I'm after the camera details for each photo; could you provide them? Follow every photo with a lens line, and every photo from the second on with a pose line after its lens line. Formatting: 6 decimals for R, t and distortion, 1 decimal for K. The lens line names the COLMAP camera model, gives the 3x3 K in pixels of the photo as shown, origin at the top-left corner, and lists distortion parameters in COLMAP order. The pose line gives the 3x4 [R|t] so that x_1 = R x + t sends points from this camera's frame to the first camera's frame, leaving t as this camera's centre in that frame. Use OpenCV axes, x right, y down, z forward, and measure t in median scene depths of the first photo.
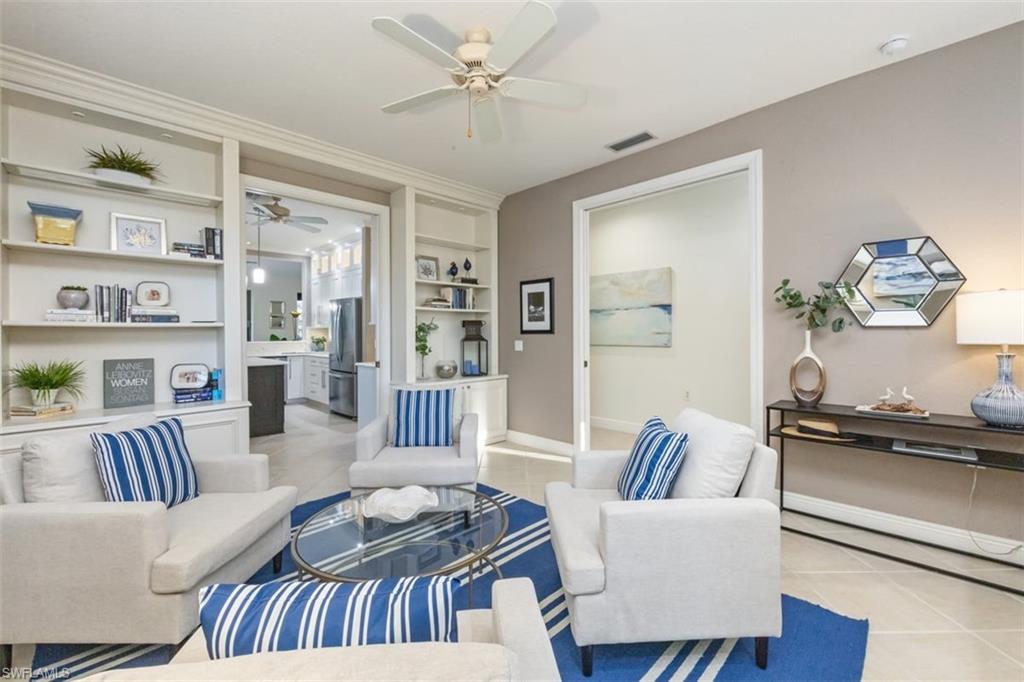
lens RADIAL K [[419.5, 0, 512.8], [0, 419.5, 331.0], [0, 0, 1]] dist [-0.005935, -0.000359]
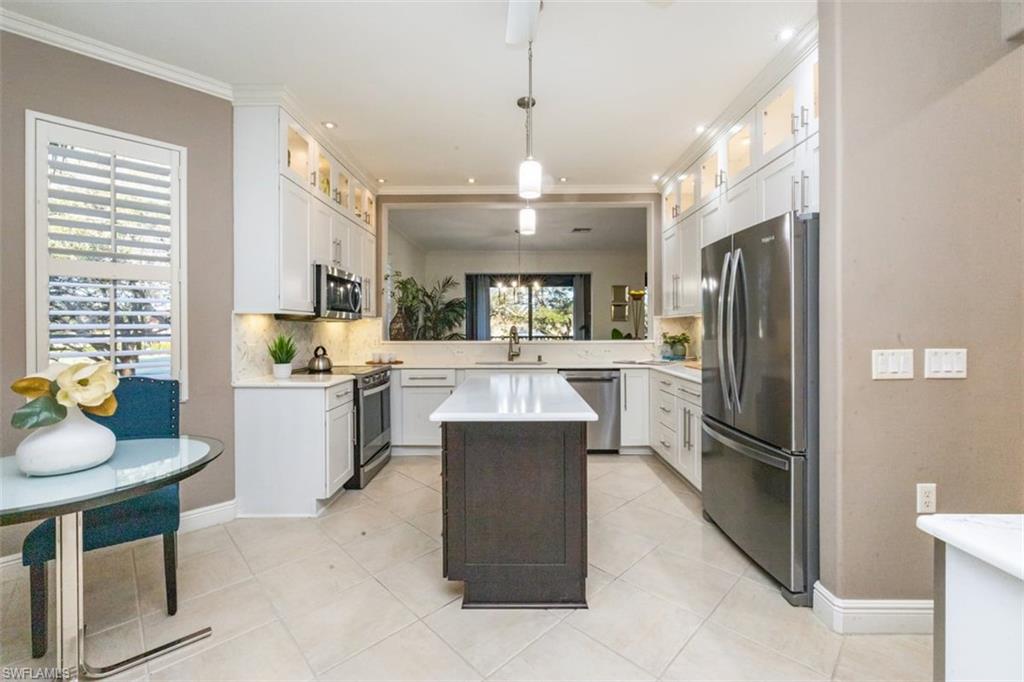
lens RADIAL K [[419.5, 0, 512.8], [0, 419.5, 331.0], [0, 0, 1]] dist [-0.005935, -0.000359]
pose [[0.701078, -0.000126, -0.713084, -0.221199], [0.008008, 0.999938, 0.007695, 0.004711], [0.713039, -0.011105, 0.701036, 0.461563]]
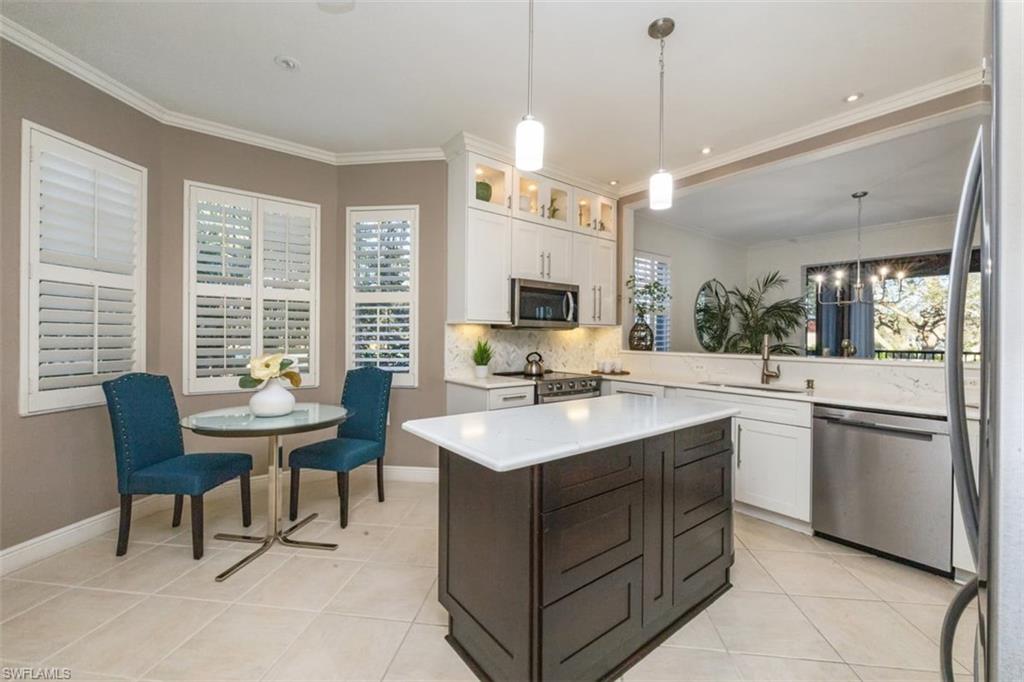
lens RADIAL K [[412.8, 0, 505.6], [0, 412.8, 337.3], [0, 0, 1]] dist [-0.002555, -0.000283]
pose [[-0.124589, -0.001256, -0.992208, -0.201367], [-0.002727, 0.999996, -0.000923, 0.005637], [0.992205, 0.002591, -0.124592, 0.660306]]
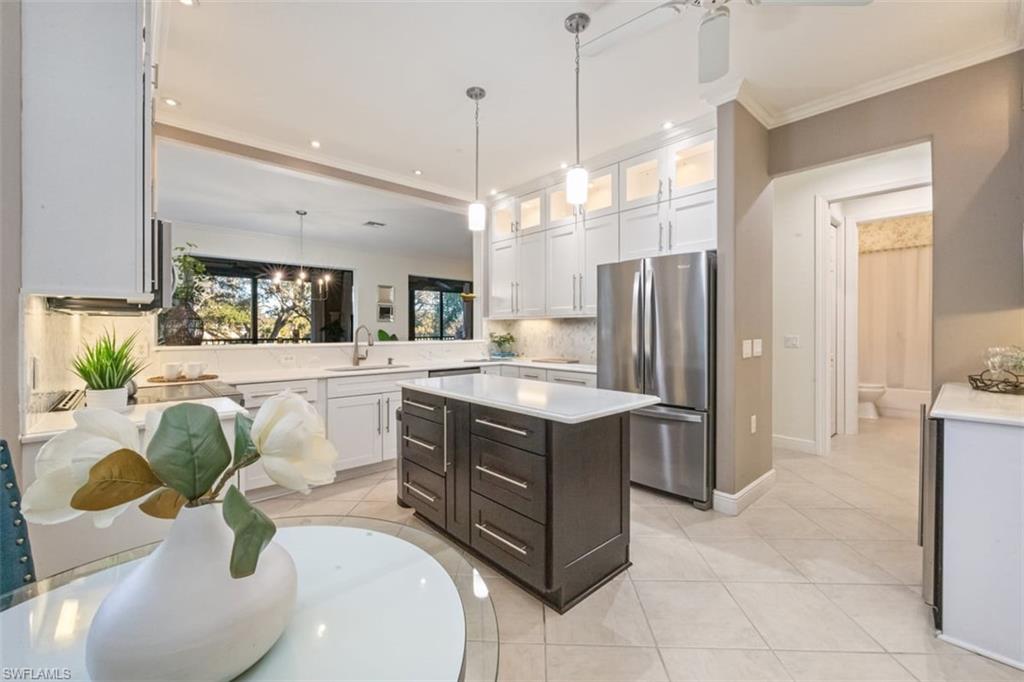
lens RADIAL K [[419.5, 0, 512.8], [0, 419.5, 331.0], [0, 0, 1]] dist [-0.005935, -0.000359]
pose [[0.999258, -0.001906, -0.038463, -0.429021], [0.002185, 0.999972, 0.007216, 0.005846], [0.038448, -0.007294, 0.999234, 0.374620]]
